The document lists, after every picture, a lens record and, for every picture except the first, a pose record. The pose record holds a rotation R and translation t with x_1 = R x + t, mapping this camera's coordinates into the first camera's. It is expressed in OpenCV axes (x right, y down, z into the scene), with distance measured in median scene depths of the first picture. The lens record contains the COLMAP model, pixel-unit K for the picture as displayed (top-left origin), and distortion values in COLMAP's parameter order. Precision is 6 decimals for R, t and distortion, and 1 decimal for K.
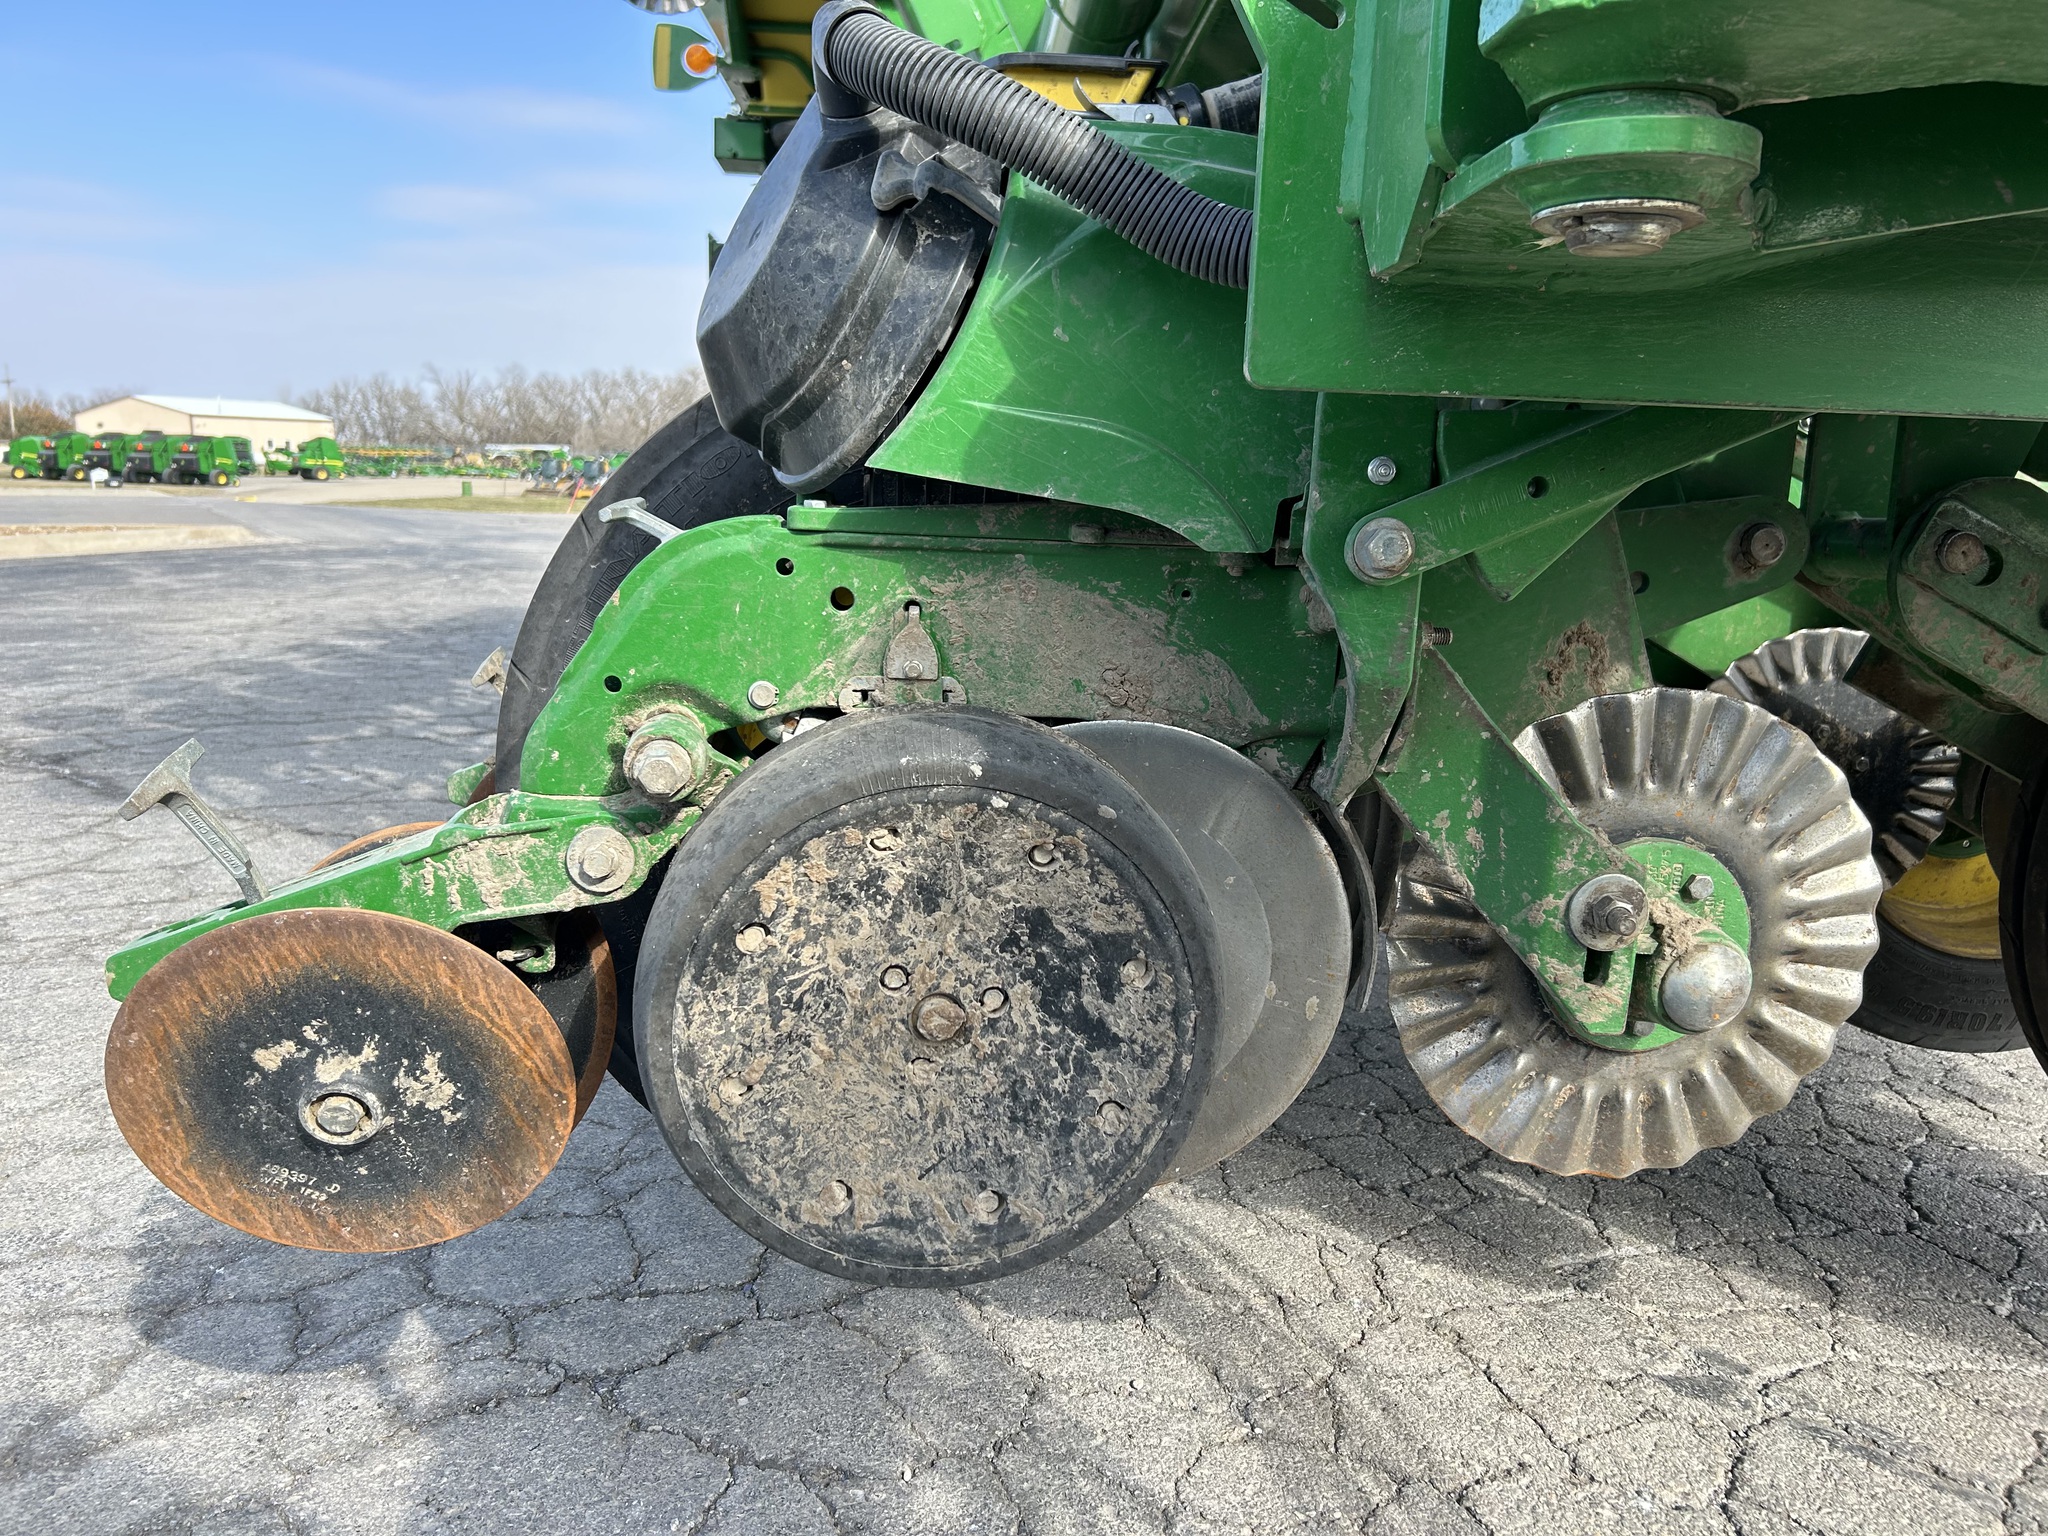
lens RADIAL K [[1536.1, 0, 1035.4], [0, 1536.1, 804.0], [0, 0, 1]] dist [0.030131, -0.033716]
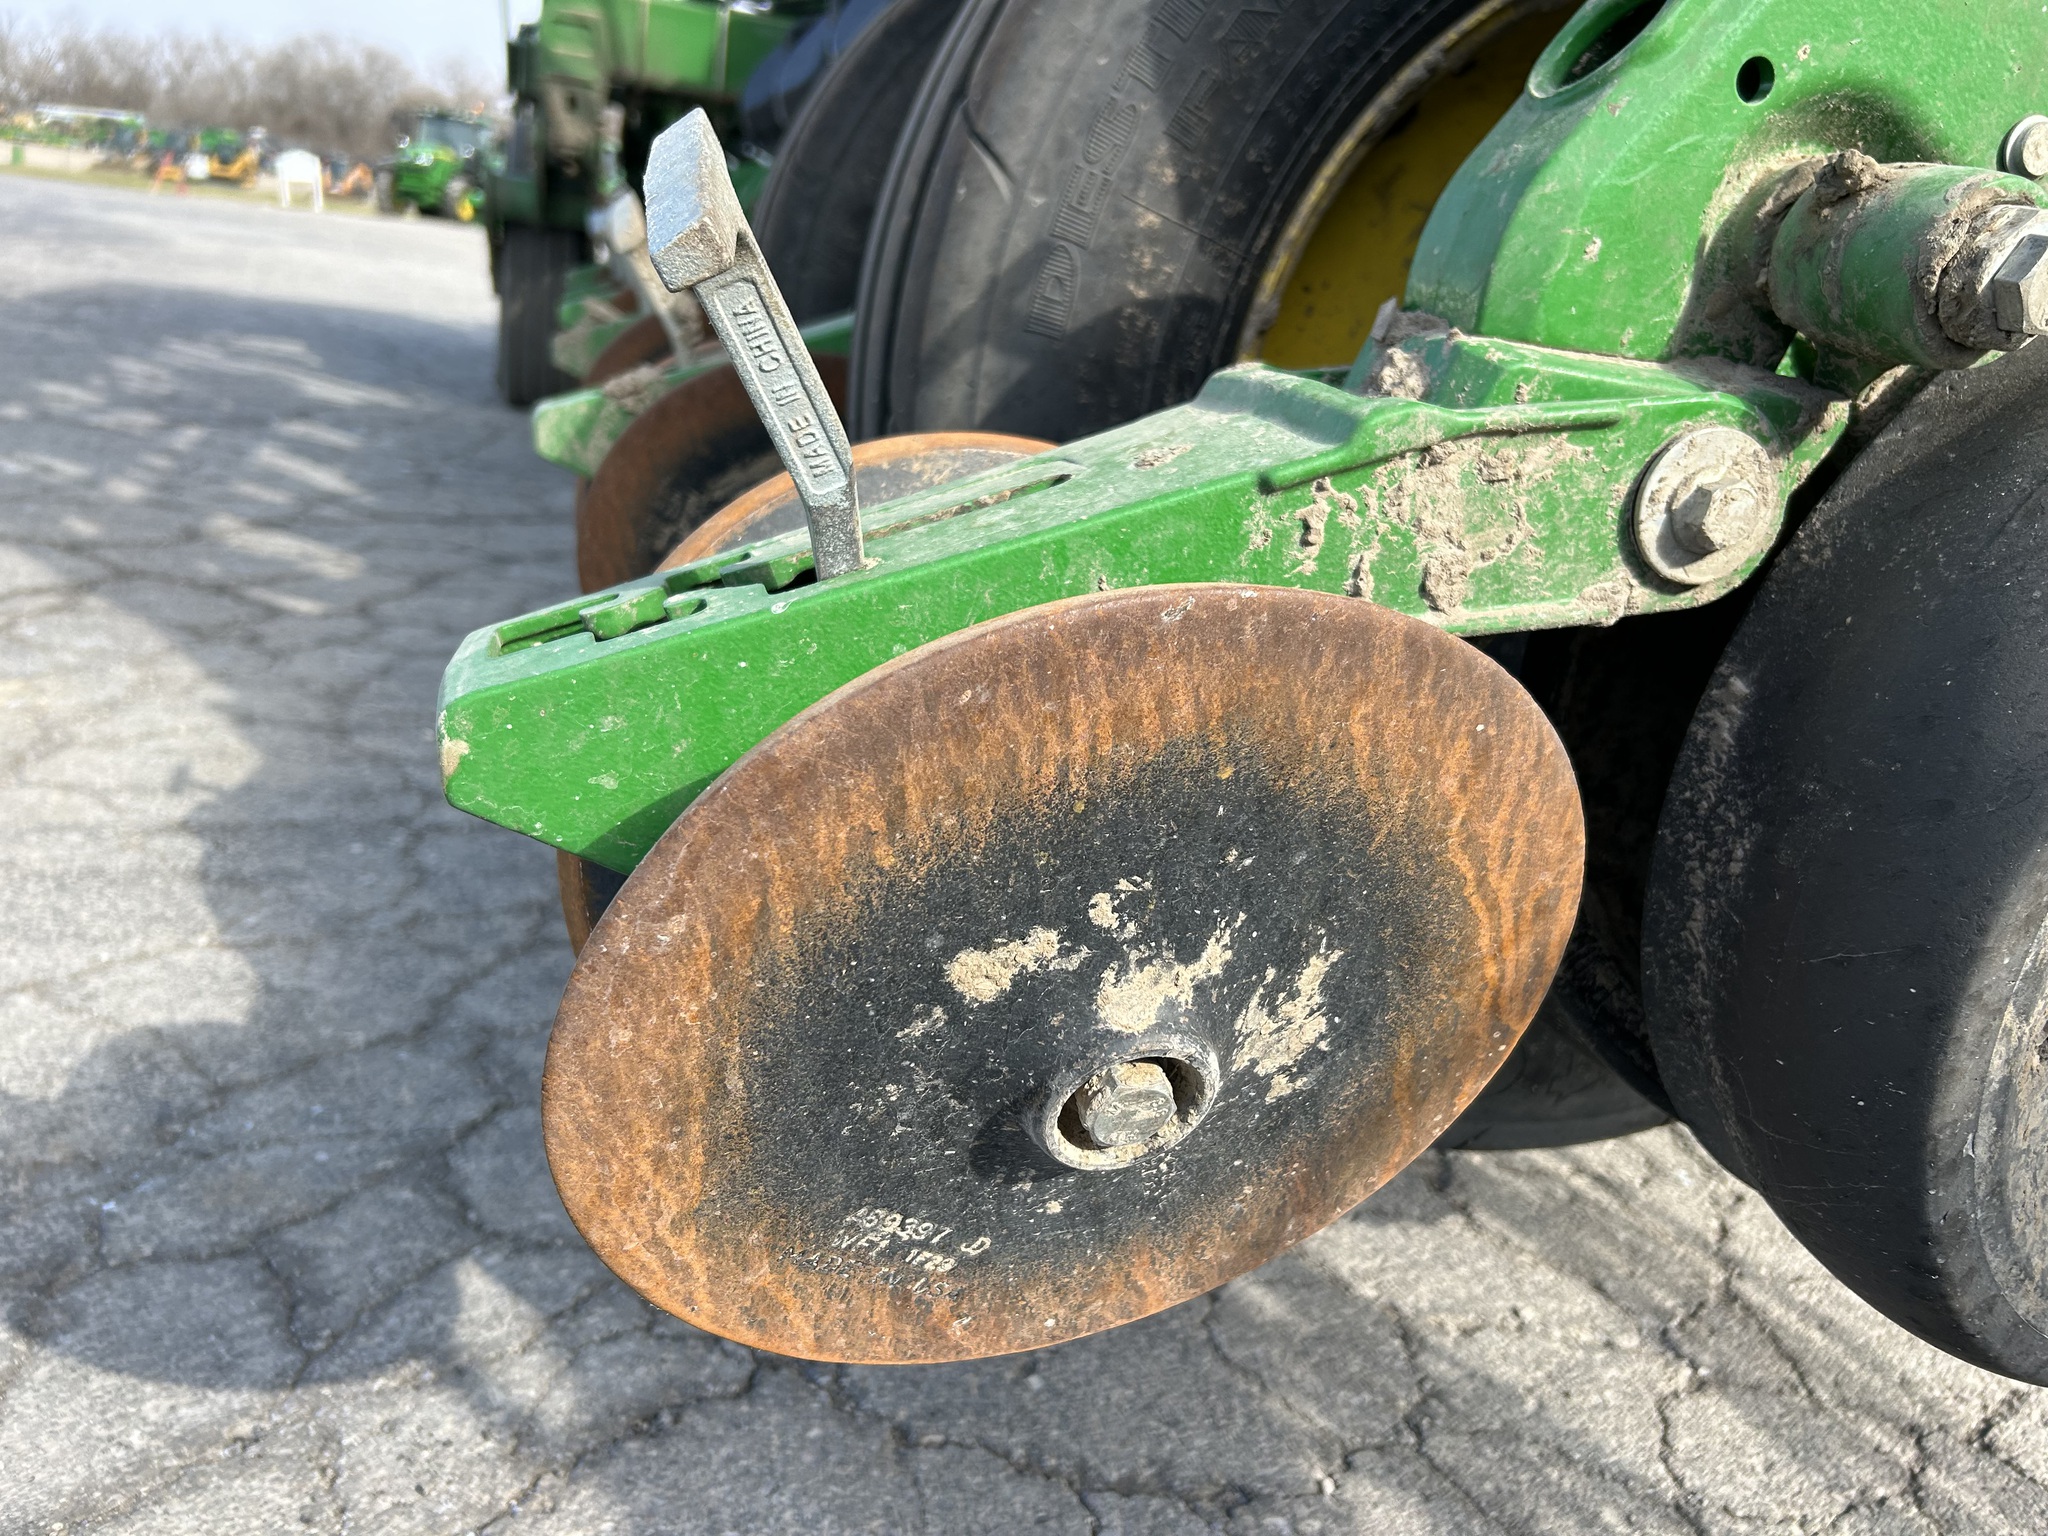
lens RADIAL K [[1536.1, 0, 1037.0], [0, 1536.1, 793.3], [0, 0, 1]] dist [0.030131, -0.033716]
pose [[0.973868, 0.016108, 0.226544, -0.529451], [-0.047554, 0.989834, 0.134042, 0.062885], [-0.222082, -0.141312, 0.964733, 0.586345]]
